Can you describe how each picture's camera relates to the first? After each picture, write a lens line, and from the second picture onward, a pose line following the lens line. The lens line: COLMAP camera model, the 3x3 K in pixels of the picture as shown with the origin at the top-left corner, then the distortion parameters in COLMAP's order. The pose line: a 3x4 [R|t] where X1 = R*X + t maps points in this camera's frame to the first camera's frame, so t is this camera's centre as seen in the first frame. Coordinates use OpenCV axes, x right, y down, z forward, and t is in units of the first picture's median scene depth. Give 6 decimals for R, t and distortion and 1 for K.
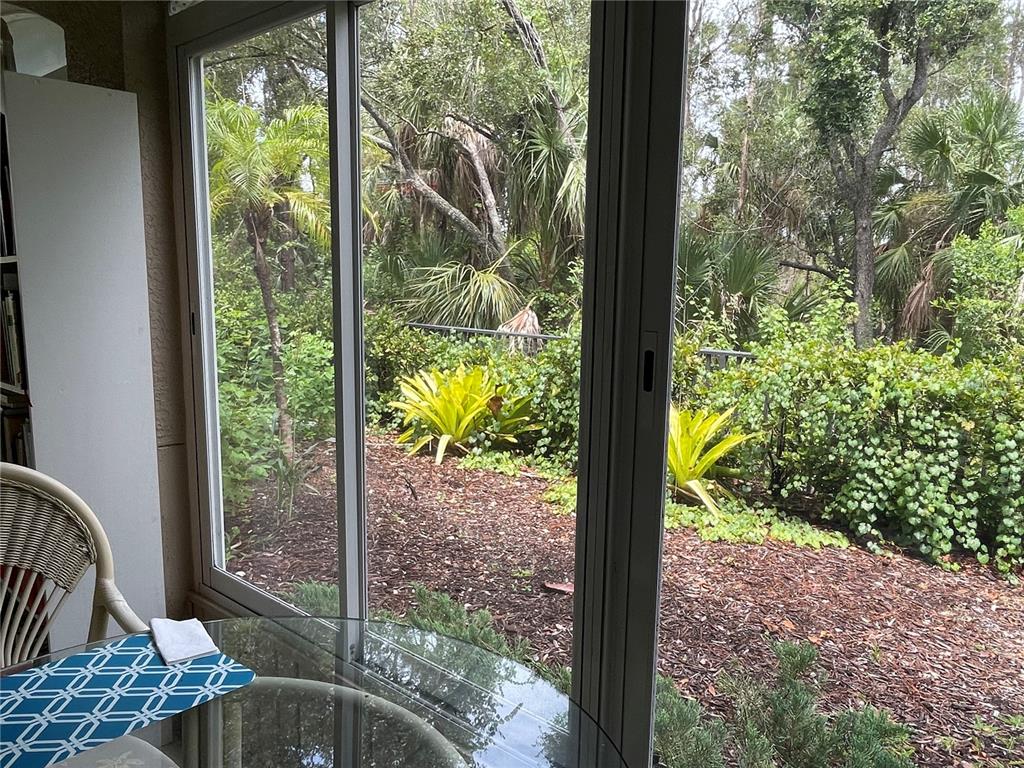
lens RADIAL K [[758.0, 0, 512.0], [0, 758.0, 384.0], [0, 0, 1]] dist [-0.003325, -0.003287]
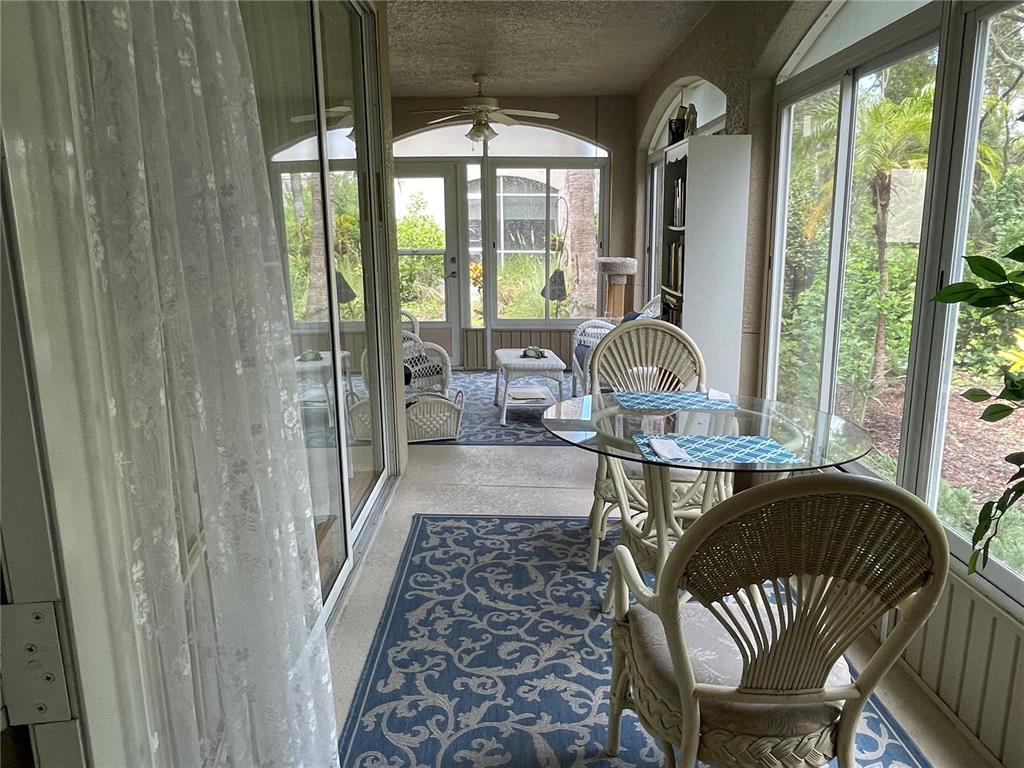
lens RADIAL K [[758.0, 0, 512.0], [0, 758.0, 384.0], [0, 0, 1]] dist [-0.003325, -0.003287]
pose [[0.667299, 0.132451, -0.732918, 0.534729], [-0.089944, 0.991189, 0.097234, 0.085546], [0.739339, 0.001037, 0.673332, -0.655793]]
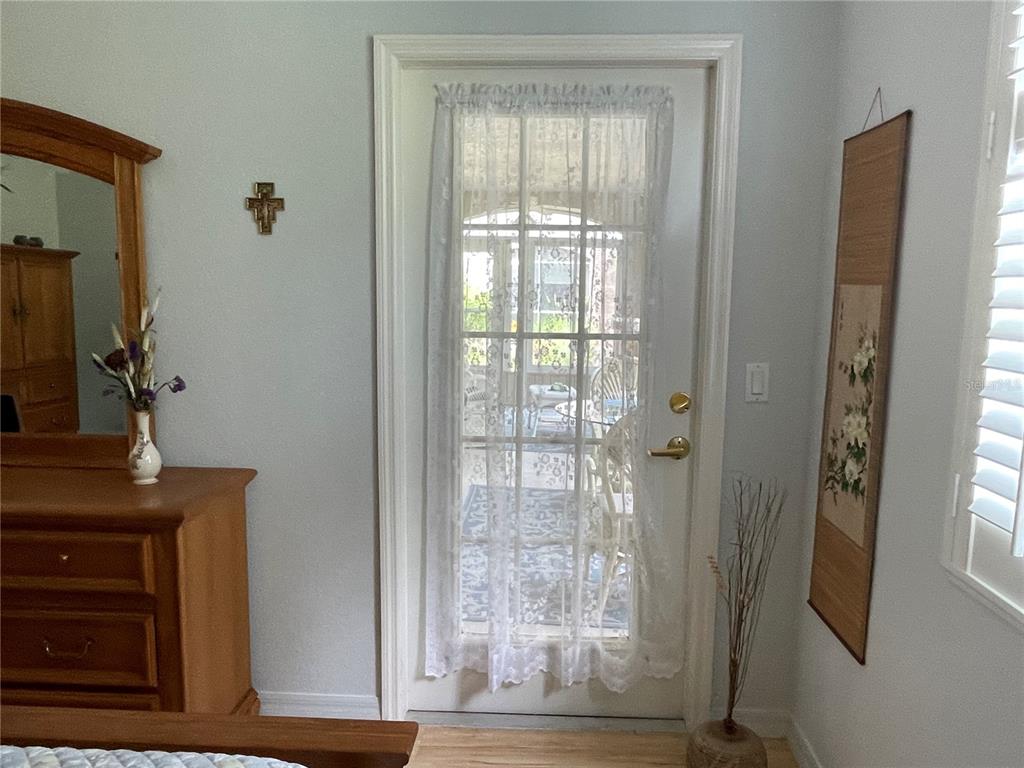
lens RADIAL K [[758.0, 0, 512.0], [0, 758.0, 384.0], [0, 0, 1]] dist [-0.003325, -0.003287]
pose [[0.632431, 0.111426, -0.766561, 1.073428], [-0.149336, 0.988574, 0.020491, 0.148137], [0.760086, 0.101516, 0.641845, -1.141031]]
